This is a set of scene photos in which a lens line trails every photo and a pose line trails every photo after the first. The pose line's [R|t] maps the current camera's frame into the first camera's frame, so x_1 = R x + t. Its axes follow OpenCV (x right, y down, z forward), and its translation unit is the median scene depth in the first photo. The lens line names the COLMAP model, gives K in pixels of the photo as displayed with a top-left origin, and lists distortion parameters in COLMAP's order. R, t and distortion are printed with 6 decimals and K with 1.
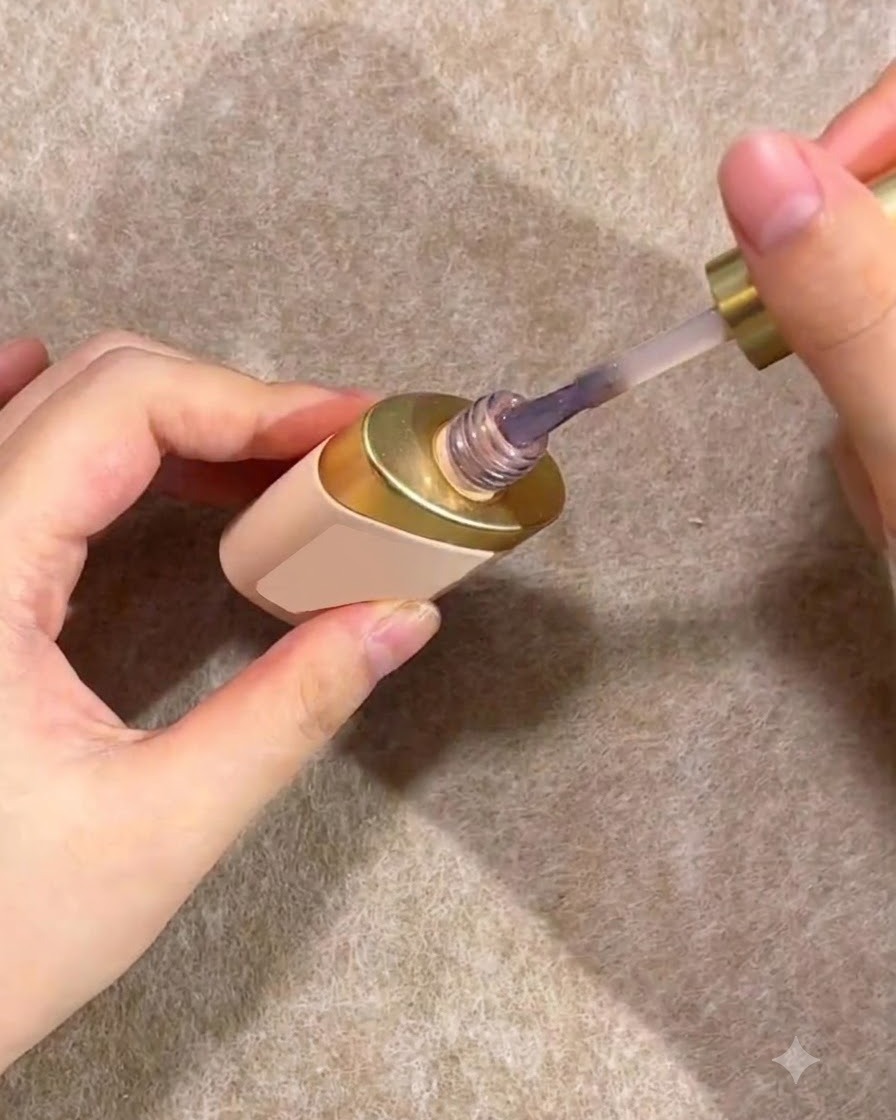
lens RADIAL K [[2238.9, 0, 435.9], [0, 2238.9, 562.1], [0, 0, 1]] dist [0.129207, 0.000000]
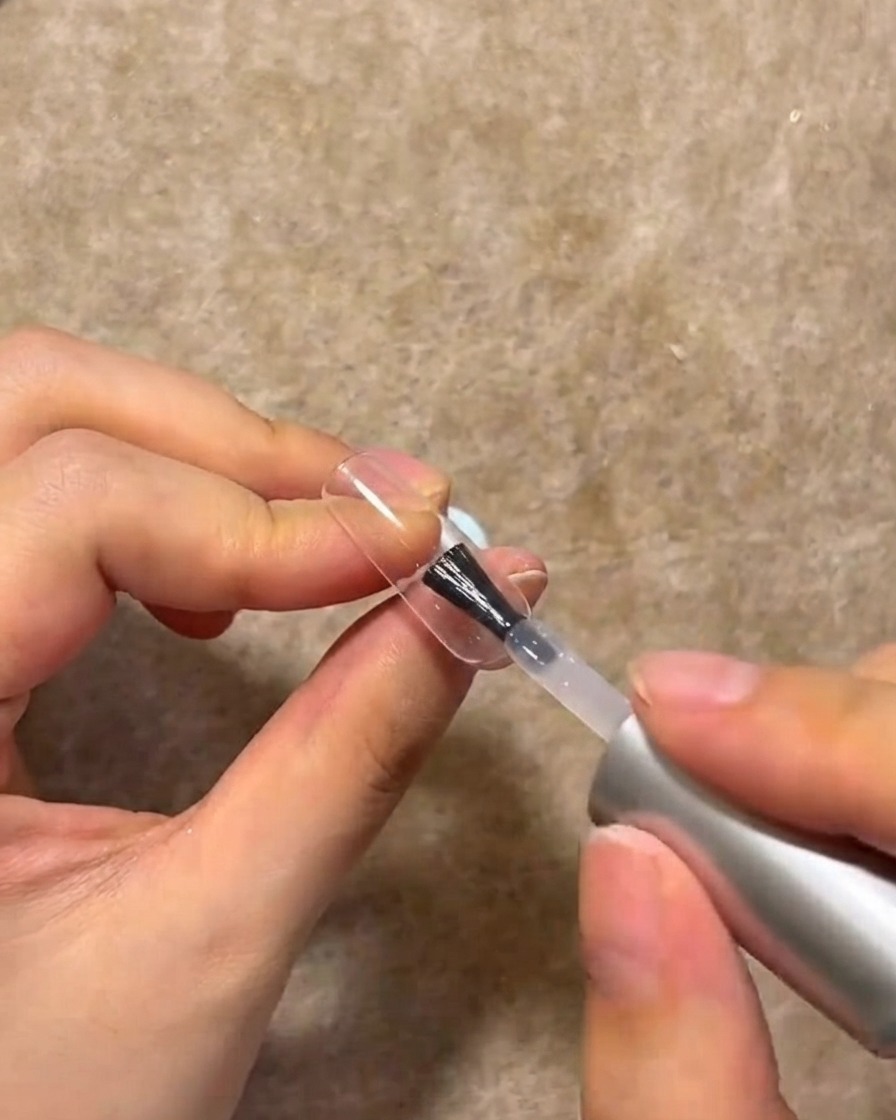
lens RADIAL K [[2238.9, 0, 453.3], [0, 2238.9, 563.6], [0, 0, 1]] dist [0.129207, 0.000000]
pose [[0.999981, -0.000732, 0.006198, 0.002376], [0.000674, 0.999957, 0.009237, 0.002114], [-0.006205, -0.009233, 0.999938, 0.220978]]
